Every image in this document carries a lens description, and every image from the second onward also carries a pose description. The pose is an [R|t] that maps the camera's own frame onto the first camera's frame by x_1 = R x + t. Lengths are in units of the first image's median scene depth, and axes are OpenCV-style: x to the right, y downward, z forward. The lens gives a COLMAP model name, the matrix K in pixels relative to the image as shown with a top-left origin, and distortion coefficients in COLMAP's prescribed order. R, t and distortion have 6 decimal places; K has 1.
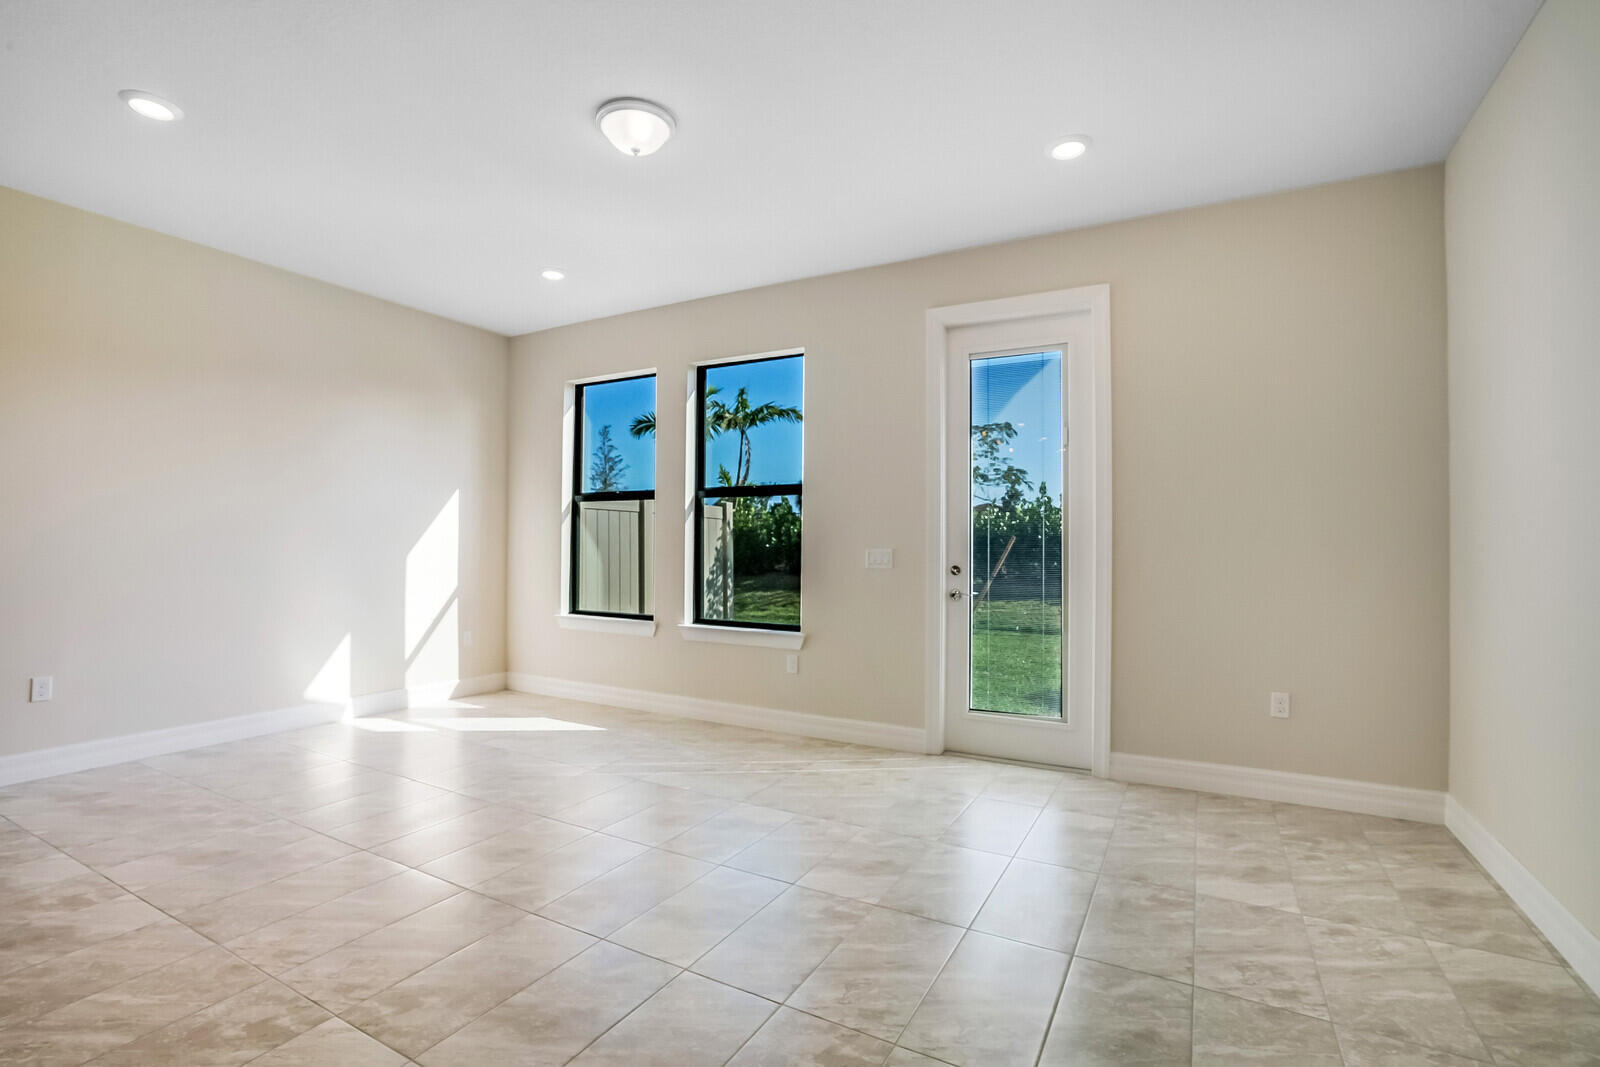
lens RADIAL K [[746.2, 0, 791.2], [0, 746.2, 538.6], [0, 0, 1]] dist [-0.053690, 0.020591]
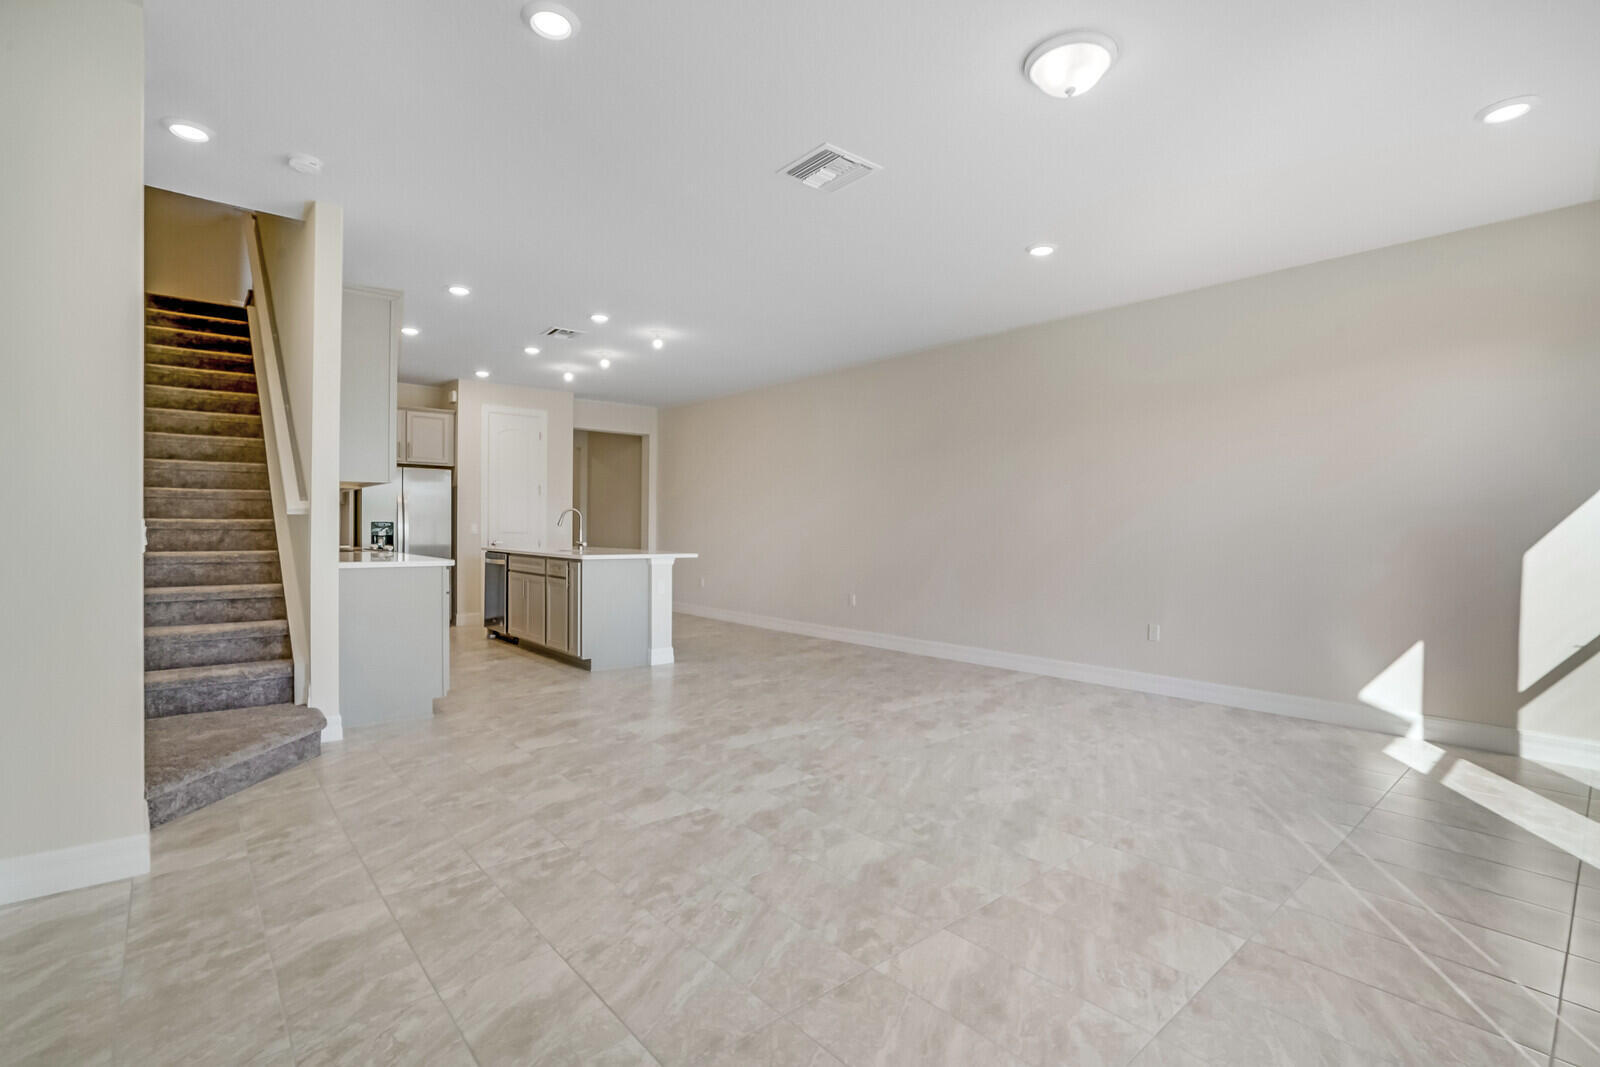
lens RADIAL K [[746.6, 0, 774.6], [0, 746.6, 533.8], [0, 0, 1]] dist [-0.055108, 0.019960]
pose [[-0.352286, -0.002435, -0.935889, 0.499082], [-0.008627, 0.999963, 0.000645, 0.012333], [0.935853, 0.008302, -0.352294, 0.650434]]
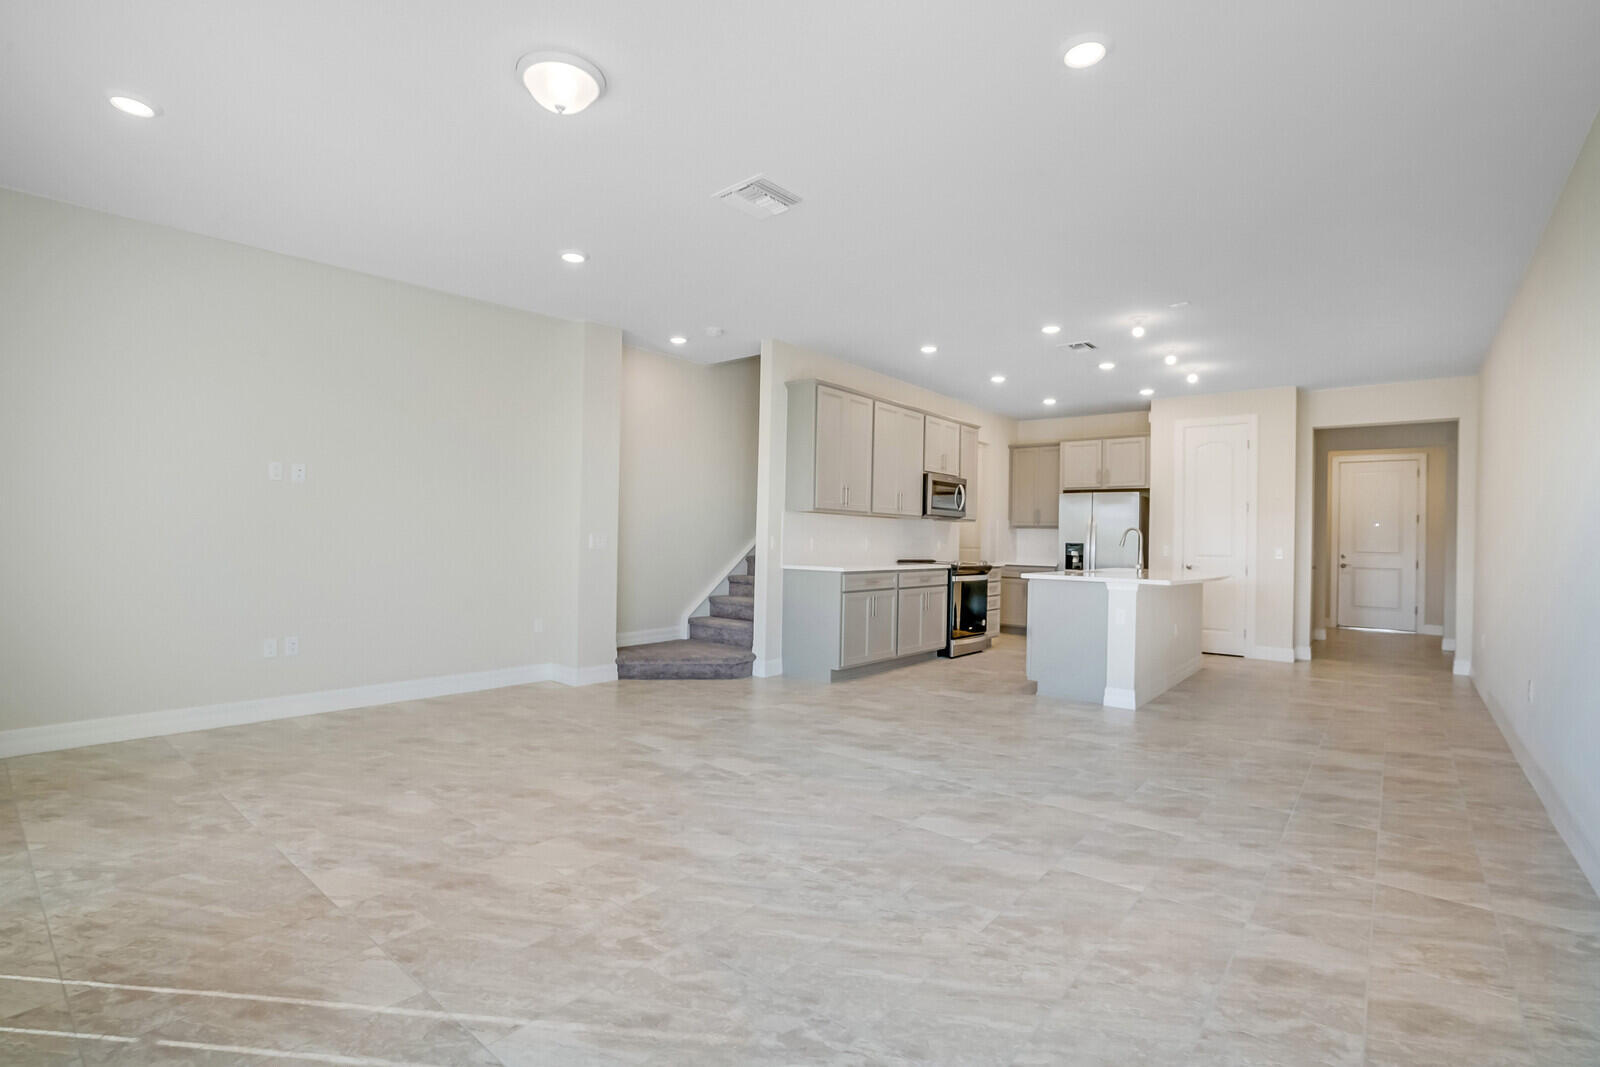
lens RADIAL K [[732.8, 0, 791.5], [0, 732.8, 544.6], [0, 0, 1]] dist [-0.073469, 0.040220]
pose [[-0.983642, -0.026663, 0.178150, -0.450938], [-0.026132, 0.999644, 0.005326, 0.006478], [-0.178228, 0.000583, -0.983989, 1.212210]]
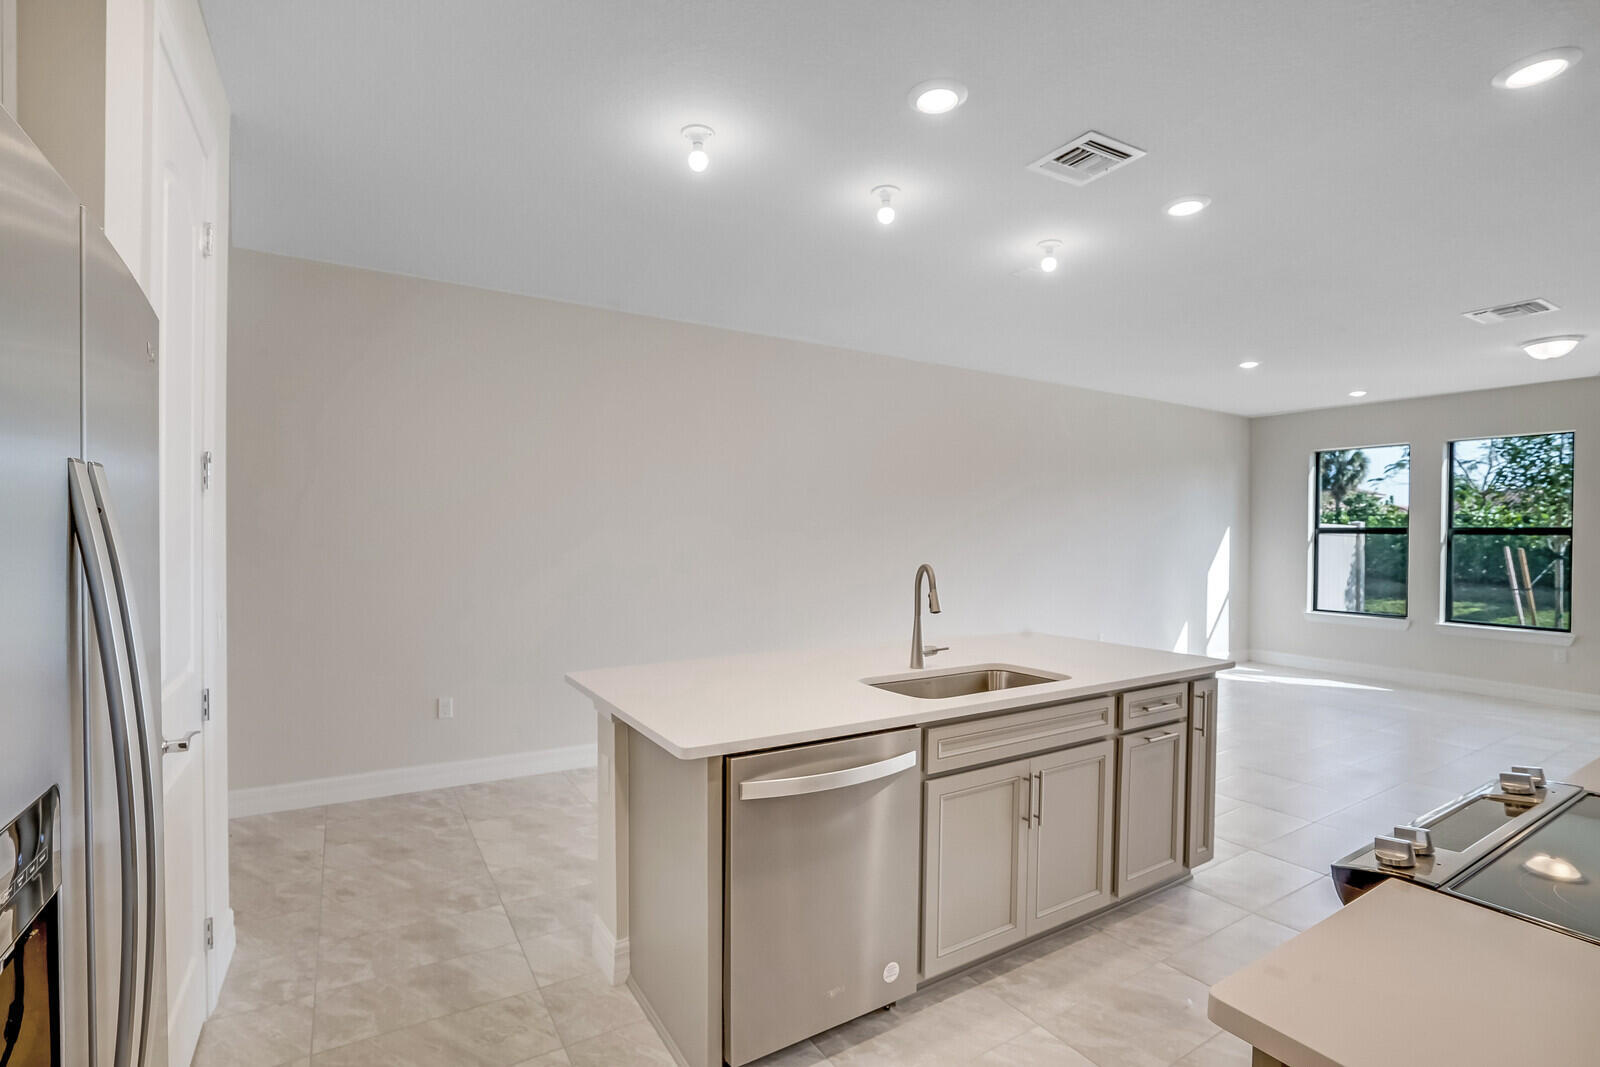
lens RADIAL K [[746.6, 0, 774.6], [0, 746.6, 533.8], [0, 0, 1]] dist [-0.055108, 0.019960]
pose [[0.871878, 0.002381, -0.489717, -0.667739], [-0.001654, 0.999997, 0.001916, -0.064854], [0.489719, -0.000861, 0.871880, -0.956665]]
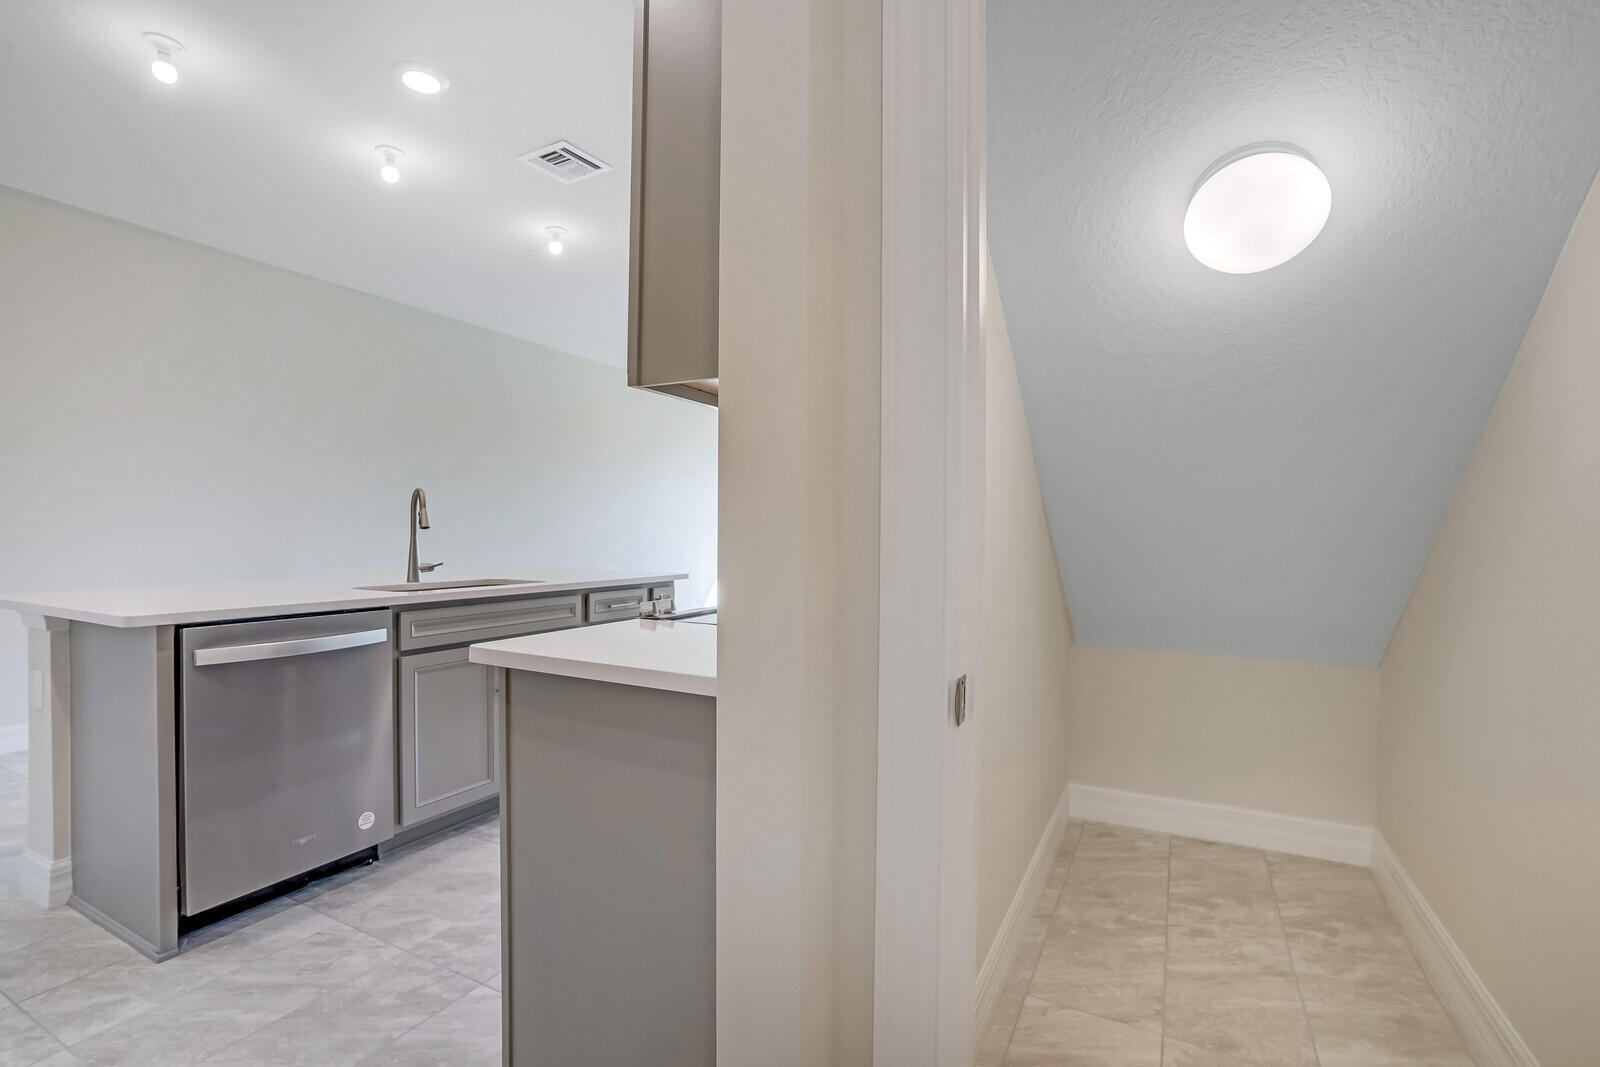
lens RADIAL K [[764.2, 0, 796.2], [0, 764.2, 536.4], [0, 0, 1]] dist [-0.040138, 0.015955]
pose [[0.999459, -0.000089, 0.032882, -0.527882], [-0.000135, 0.999977, 0.006798, 0.002043], [-0.032881, -0.006799, 0.999436, -1.082677]]
